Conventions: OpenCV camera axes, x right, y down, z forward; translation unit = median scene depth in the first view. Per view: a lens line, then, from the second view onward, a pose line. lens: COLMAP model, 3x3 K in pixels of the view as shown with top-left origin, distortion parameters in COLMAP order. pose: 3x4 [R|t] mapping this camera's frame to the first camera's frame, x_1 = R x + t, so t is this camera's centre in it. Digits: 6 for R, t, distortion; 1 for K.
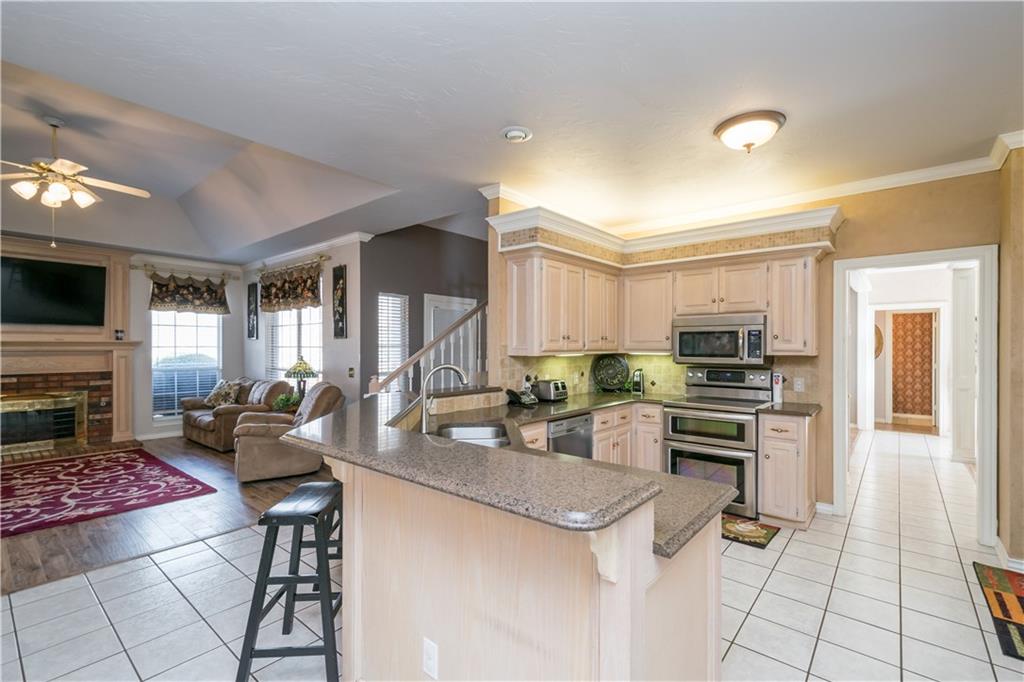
lens RADIAL K [[449.4, 0, 513.5], [0, 449.4, 350.5], [0, 0, 1]] dist [0.021082, -0.007068]
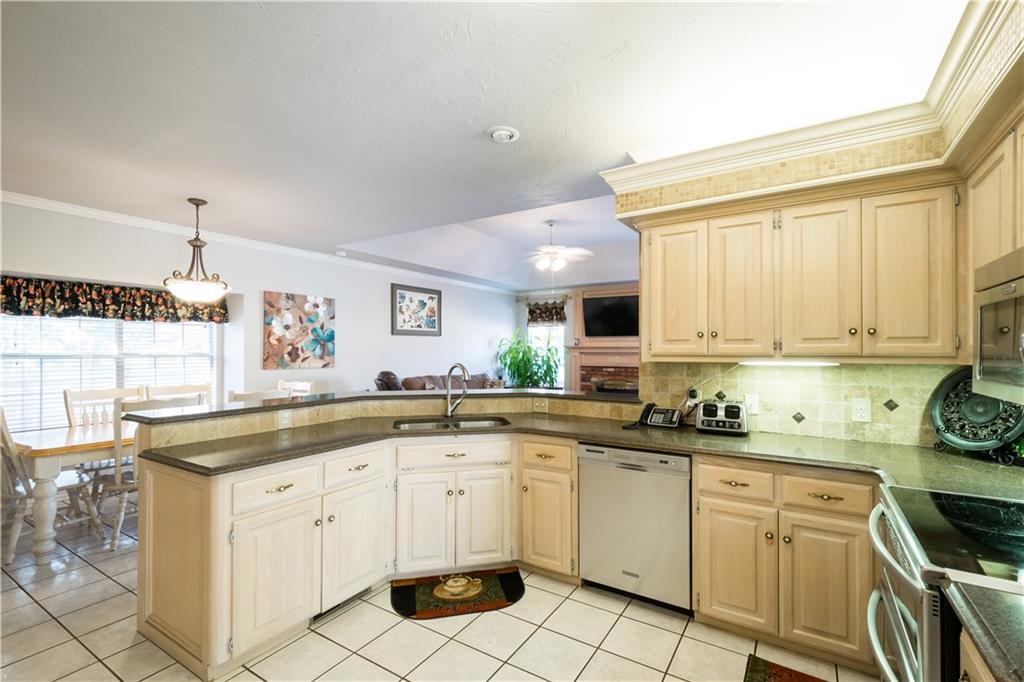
lens RADIAL K [[449.4, 0, 521.8], [0, 449.4, 350.0], [0, 0, 1]] dist [0.021082, -0.007068]
pose [[0.133766, 0.000089, -0.991013, 0.605823], [-0.007222, 0.999974, -0.000885, -0.003999], [0.990987, 0.007276, 0.133763, 0.576349]]
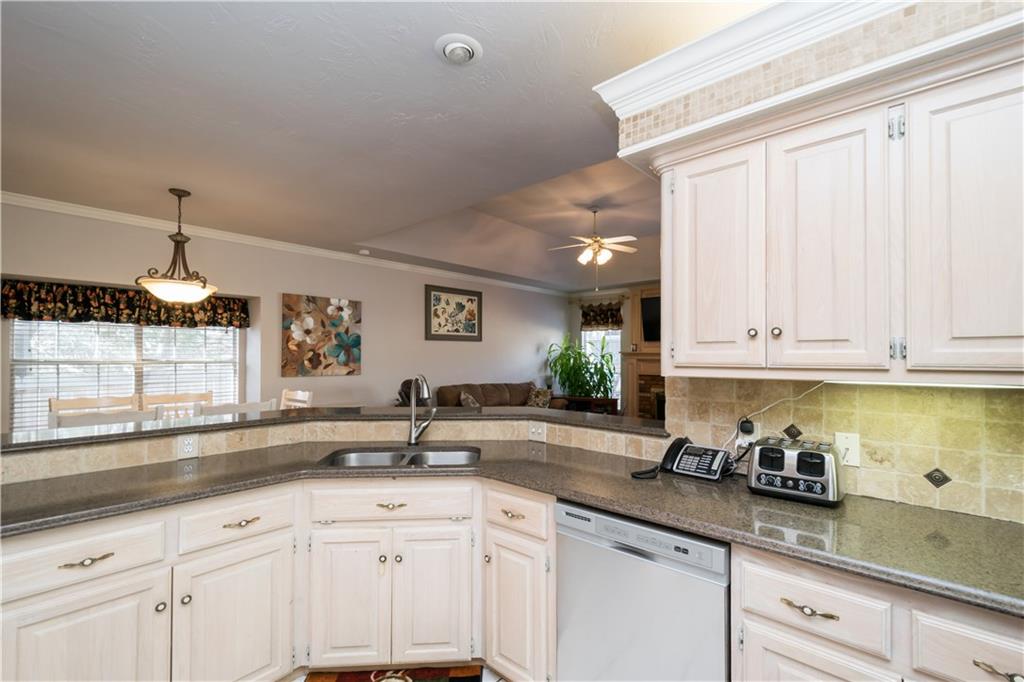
lens RADIAL K [[449.4, 0, 524.5], [0, 449.4, 354.4], [0, 0, 1]] dist [0.021082, -0.007068]
pose [[-0.020967, -0.003129, -0.999775, 0.438521], [-0.009753, 0.999948, -0.002925, -0.006819], [0.999733, 0.009689, -0.020996, 0.695479]]
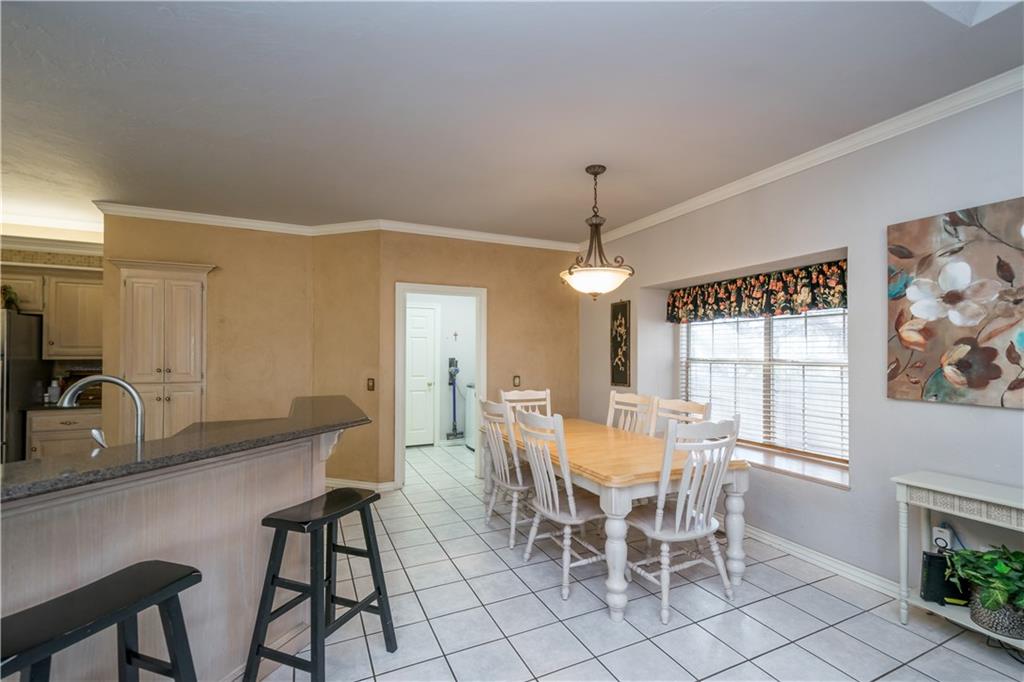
lens RADIAL K [[449.4, 0, 517.9], [0, 449.4, 346.8], [0, 0, 1]] dist [0.021082, -0.007068]
pose [[-0.911040, 0.003930, 0.412299, -0.544014], [-0.000171, 0.999951, -0.009908, -0.004530], [-0.412318, -0.009097, -0.910995, 0.758880]]
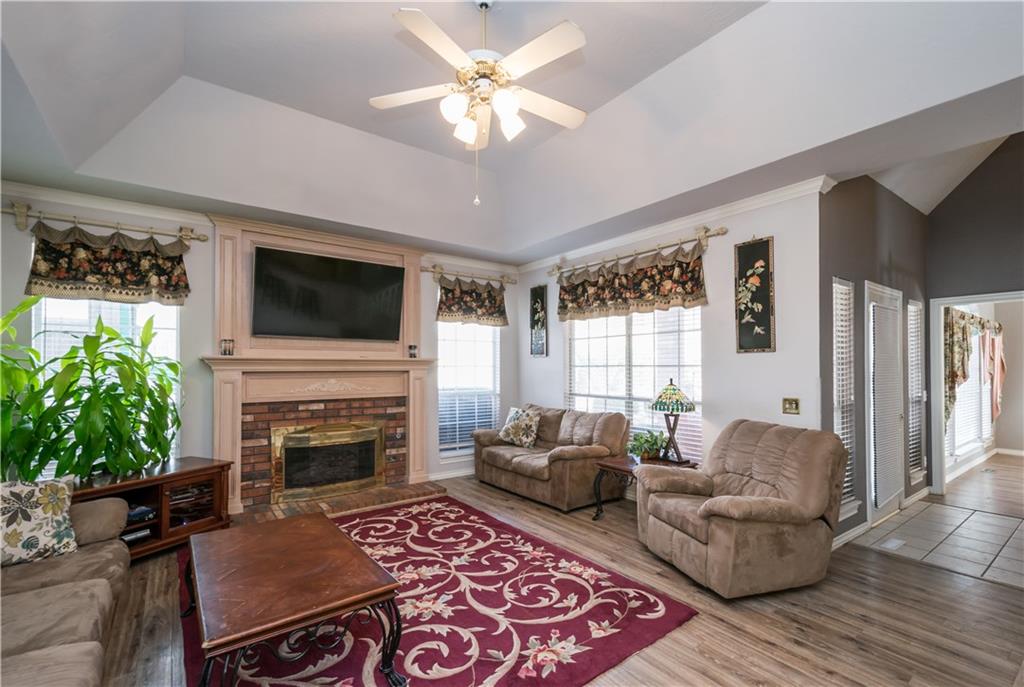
lens RADIAL K [[455.3, 0, 512.6], [0, 455.3, 362.8], [0, 0, 1]] dist [0.015251, -0.002532]
pose [[0.972067, -0.003094, -0.234685, -0.719474], [-0.001439, 0.999816, -0.019139, 0.002097], [0.234701, 0.018942, 0.971883, 0.356544]]
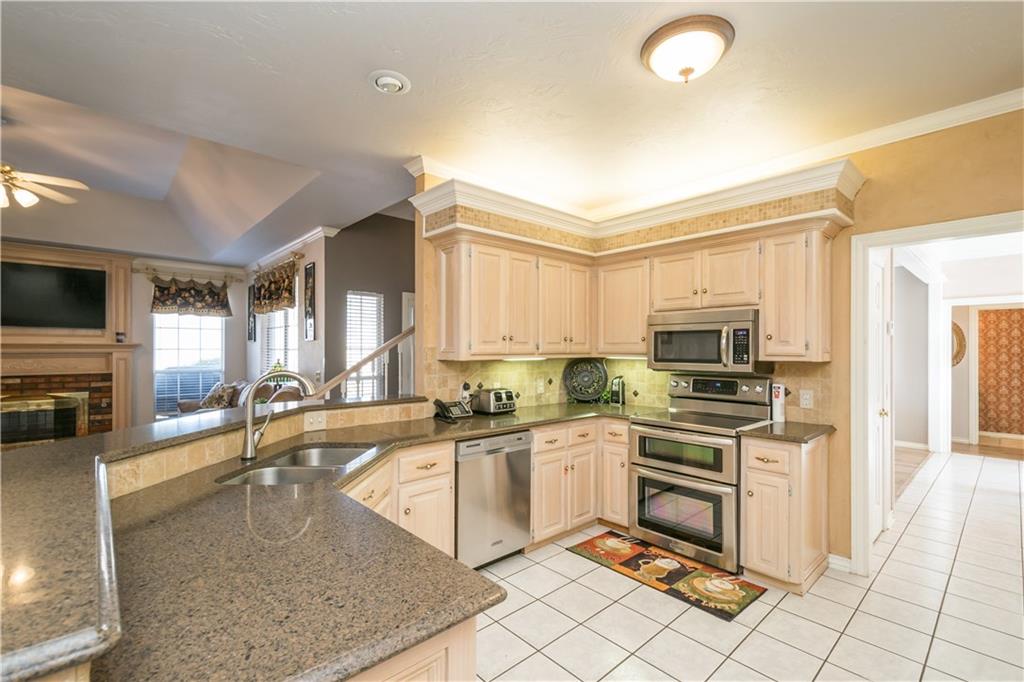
lens RADIAL K [[449.4, 0, 514.5], [0, 449.4, 353.1], [0, 0, 1]] dist [0.021082, -0.007068]
pose [[0.991451, 0.002669, -0.130454, 0.207139], [-0.002772, 0.999996, -0.000607, -0.001133], [0.130451, 0.000964, 0.991454, 0.148489]]
